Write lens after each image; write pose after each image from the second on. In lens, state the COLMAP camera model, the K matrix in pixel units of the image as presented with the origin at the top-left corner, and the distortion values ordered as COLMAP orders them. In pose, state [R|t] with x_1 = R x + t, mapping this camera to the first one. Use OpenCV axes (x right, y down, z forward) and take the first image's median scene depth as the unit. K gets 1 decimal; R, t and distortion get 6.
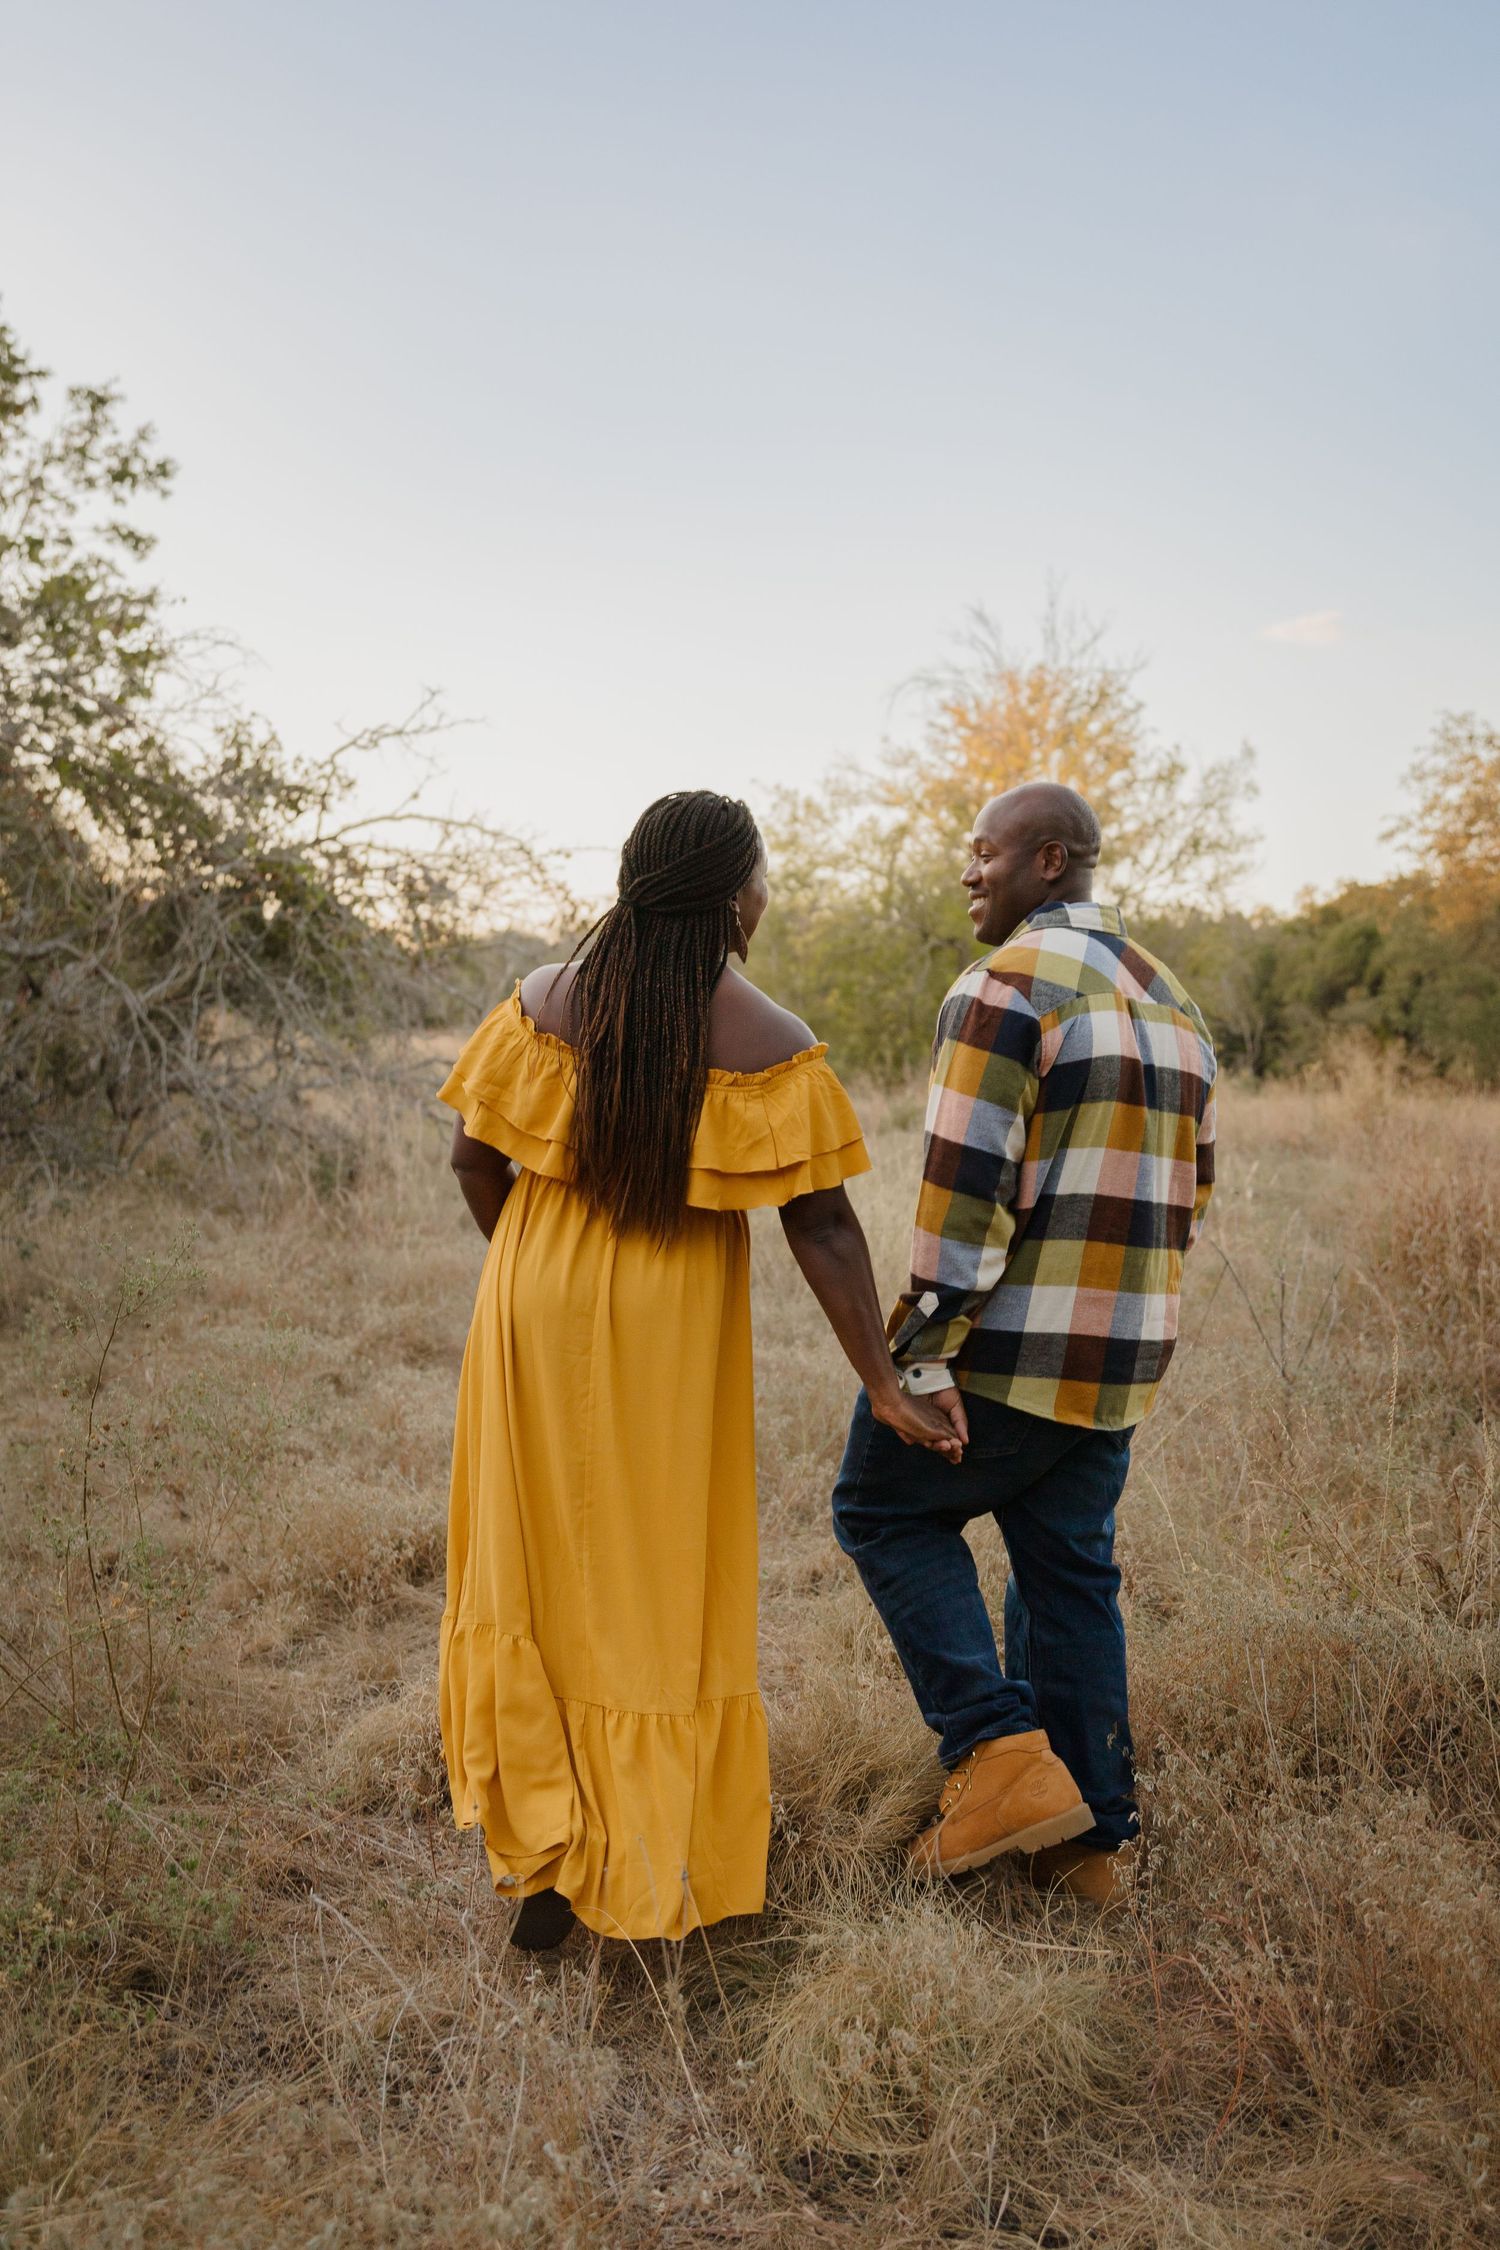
lens RADIAL K [[2081.7, 0, 750.0], [0, 2081.7, 1125.0], [0, 0, 1]] dist [0.001911, 0.004051]
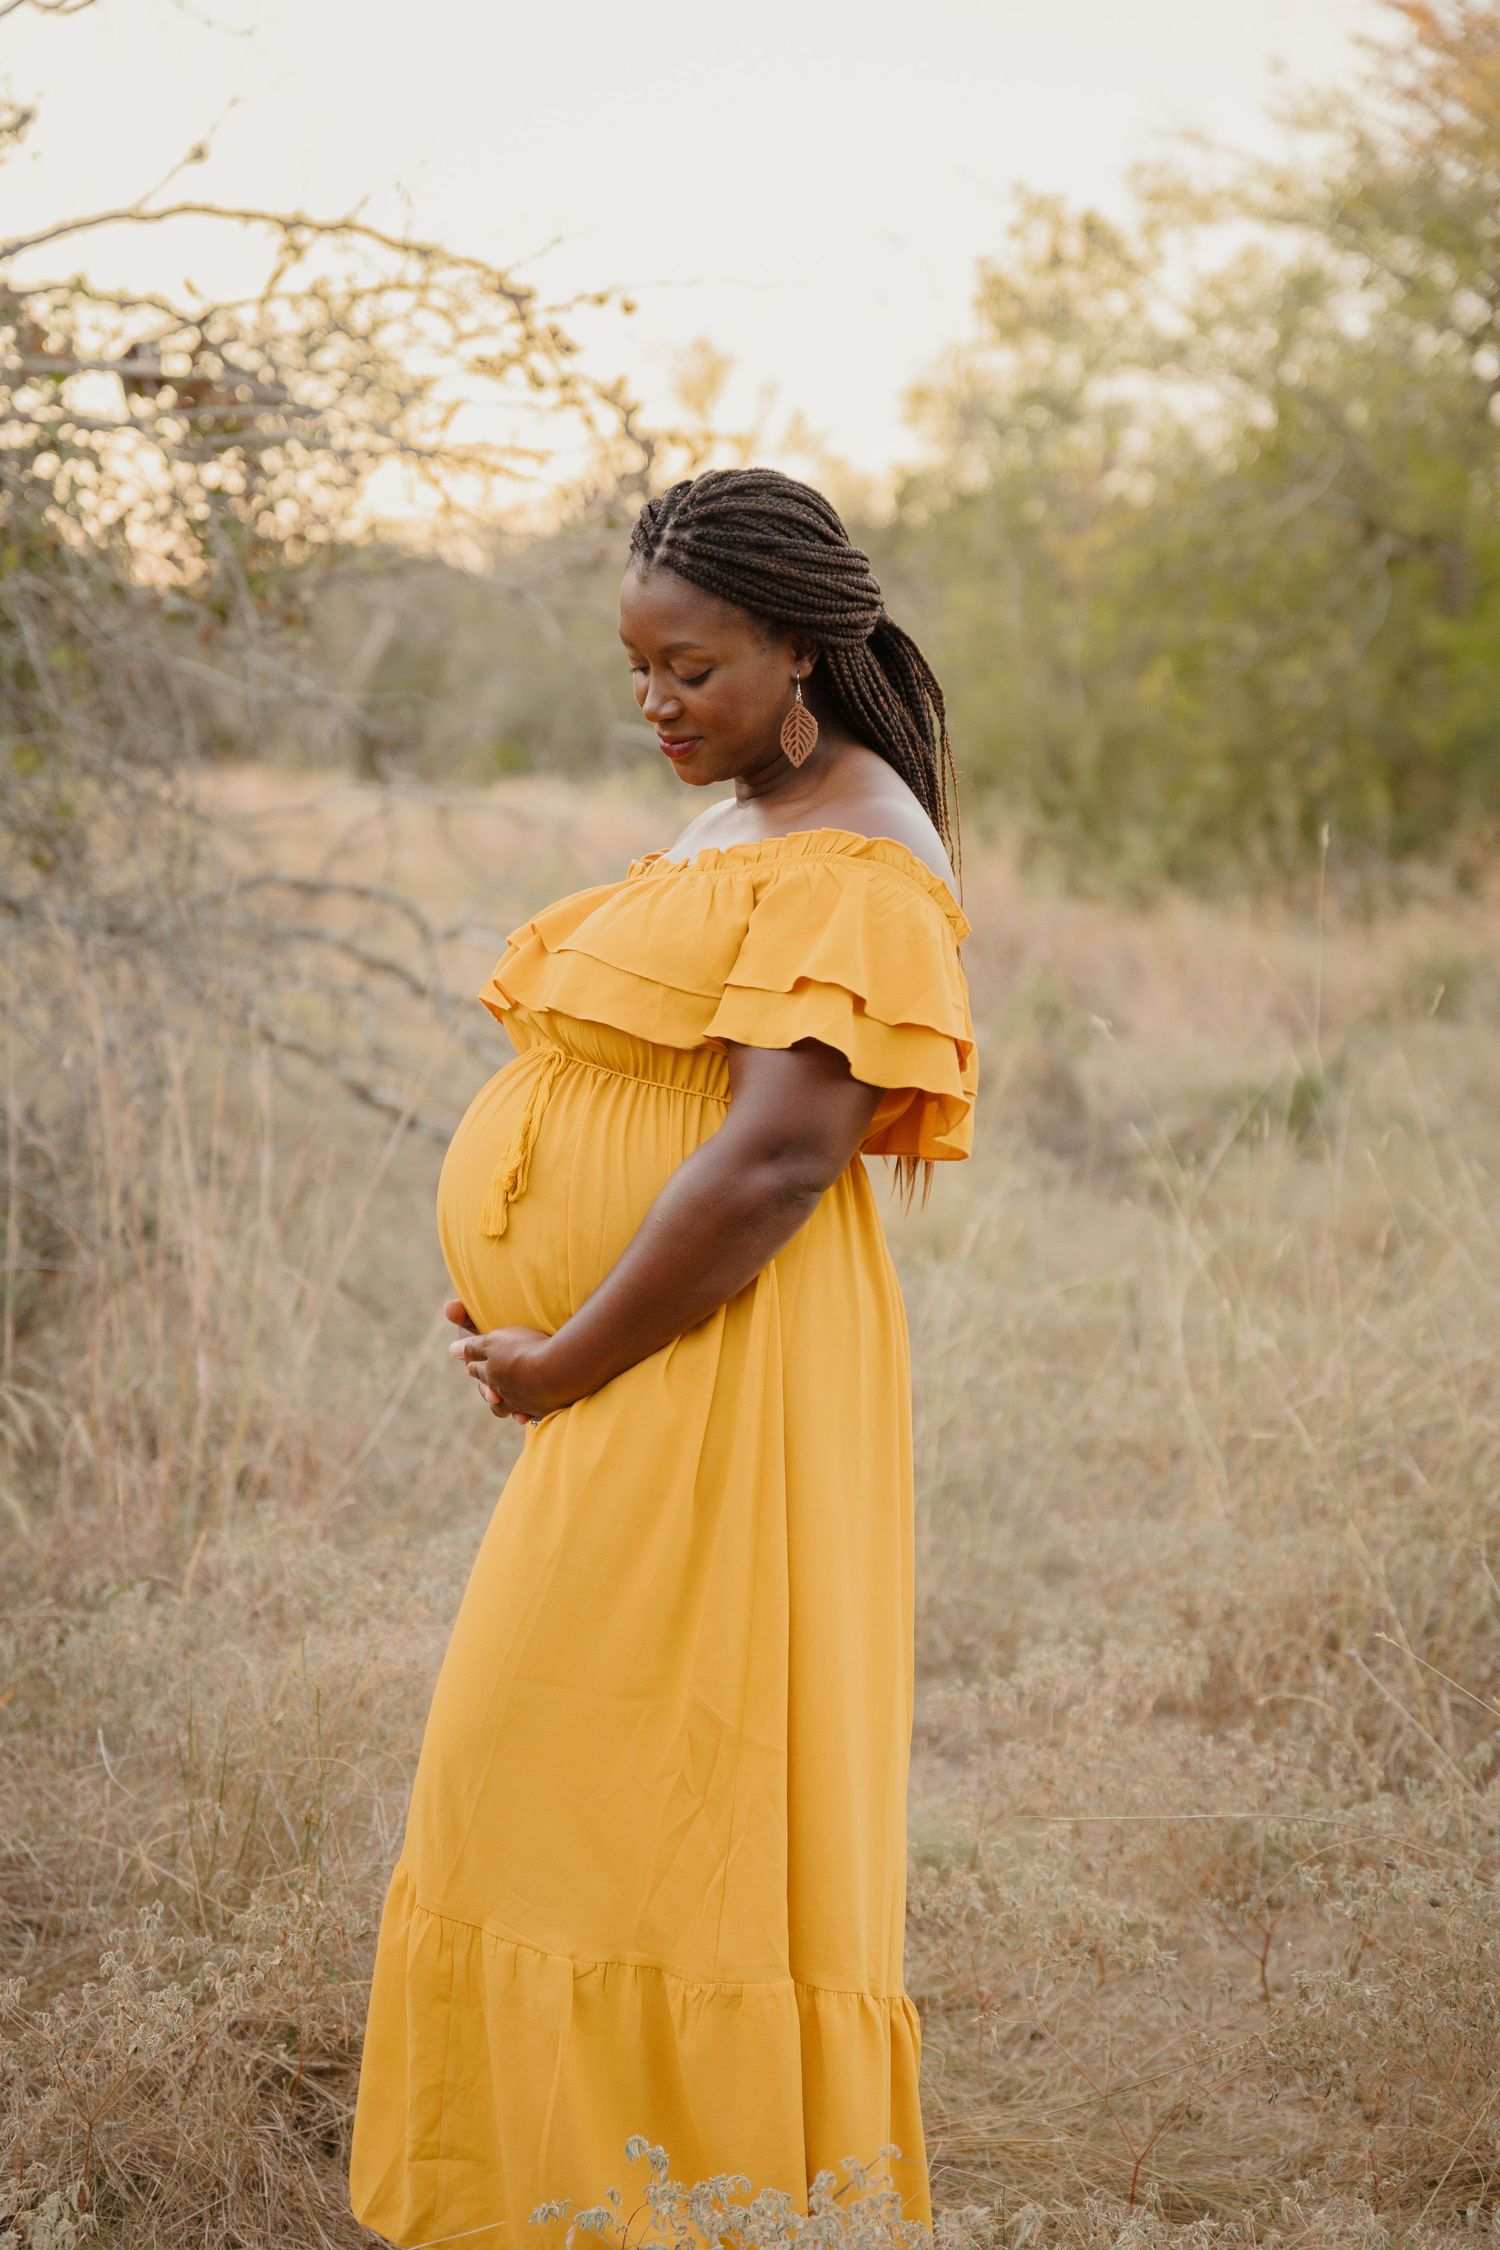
lens RADIAL K [[4281.7, 0, 750.0], [0, 4281.7, 1125.0], [0, 0, 1]] dist [0.264138, -2.306656]
pose [[0.999548, -0.012058, -0.027547, -0.019817], [0.013241, 0.998981, 0.043154, -0.008469], [0.026998, -0.043499, 0.998689, 0.104912]]
